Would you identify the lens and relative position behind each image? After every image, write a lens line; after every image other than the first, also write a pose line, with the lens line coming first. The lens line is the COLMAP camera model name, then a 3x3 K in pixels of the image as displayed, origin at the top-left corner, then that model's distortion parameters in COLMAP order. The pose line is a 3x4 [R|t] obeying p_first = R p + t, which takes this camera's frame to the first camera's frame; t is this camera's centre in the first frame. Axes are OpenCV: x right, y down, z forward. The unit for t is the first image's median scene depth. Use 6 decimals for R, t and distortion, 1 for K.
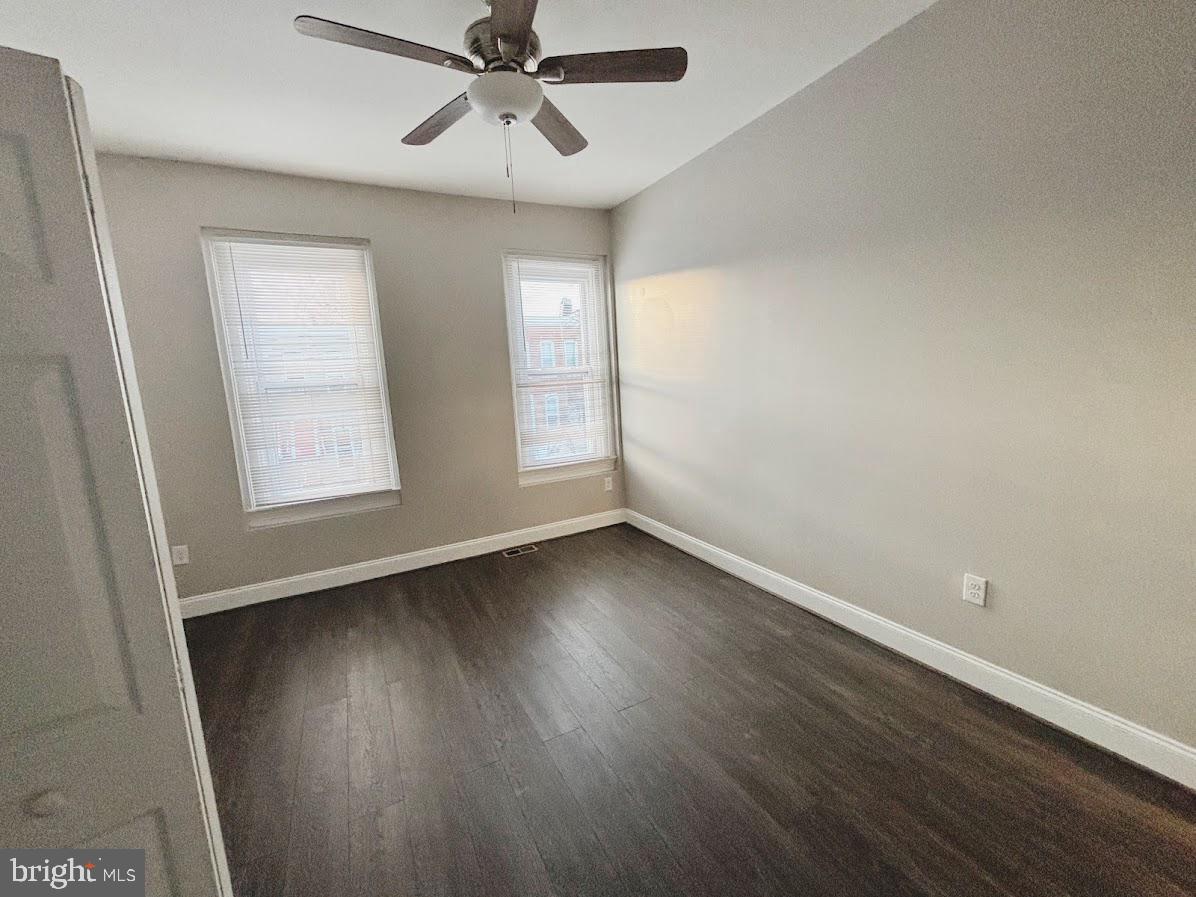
lens RADIAL K [[497.0, 0, 596.9], [0, 497.0, 462.6], [0, 0, 1]] dist [0.000041, -0.000288]
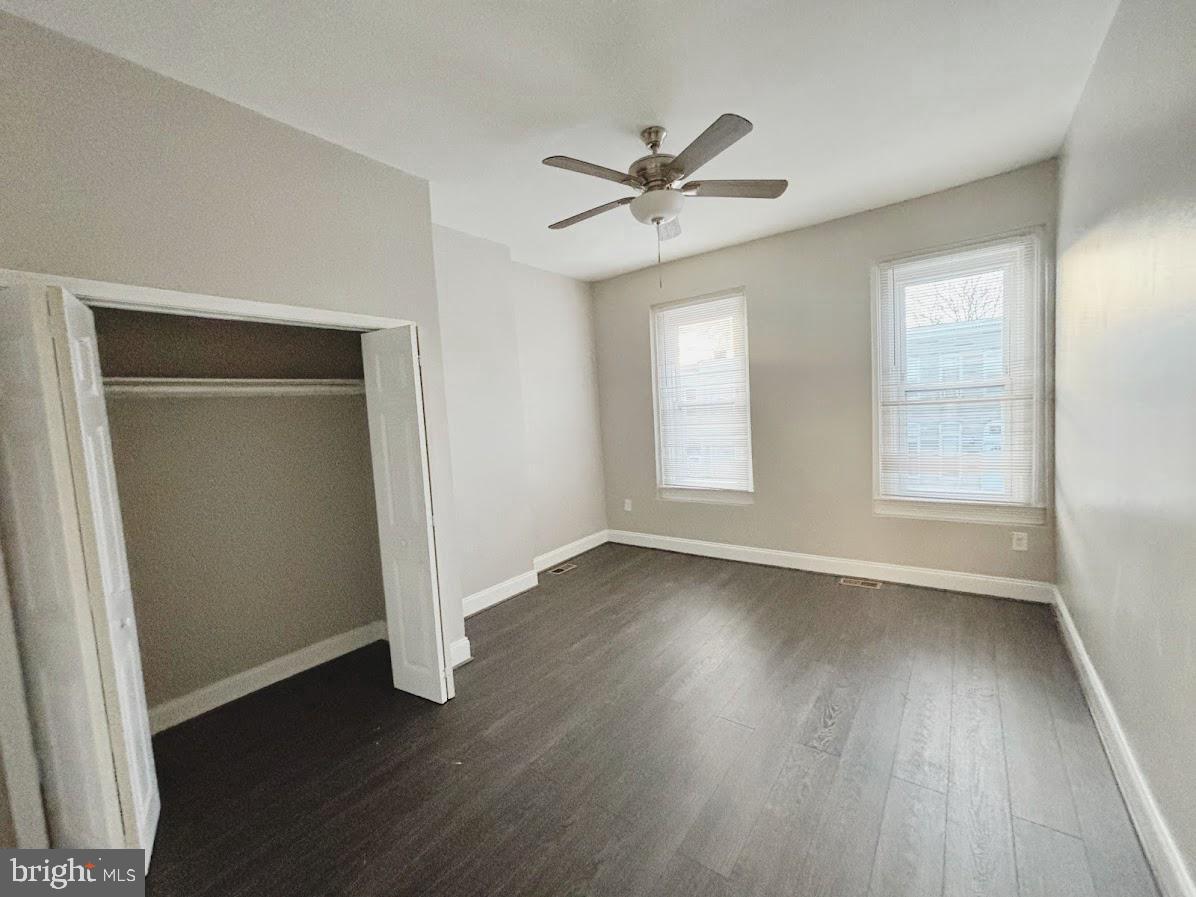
lens RADIAL K [[485.4, 0, 598.0], [0, 485.4, 448.5], [0, 0, 1]] dist [-0.001365, -0.000608]
pose [[0.413087, 0.105574, -0.904551, 0.435695], [-0.114127, 0.991429, 0.063594, -0.072075], [0.903512, 0.076964, 0.421595, 0.164138]]
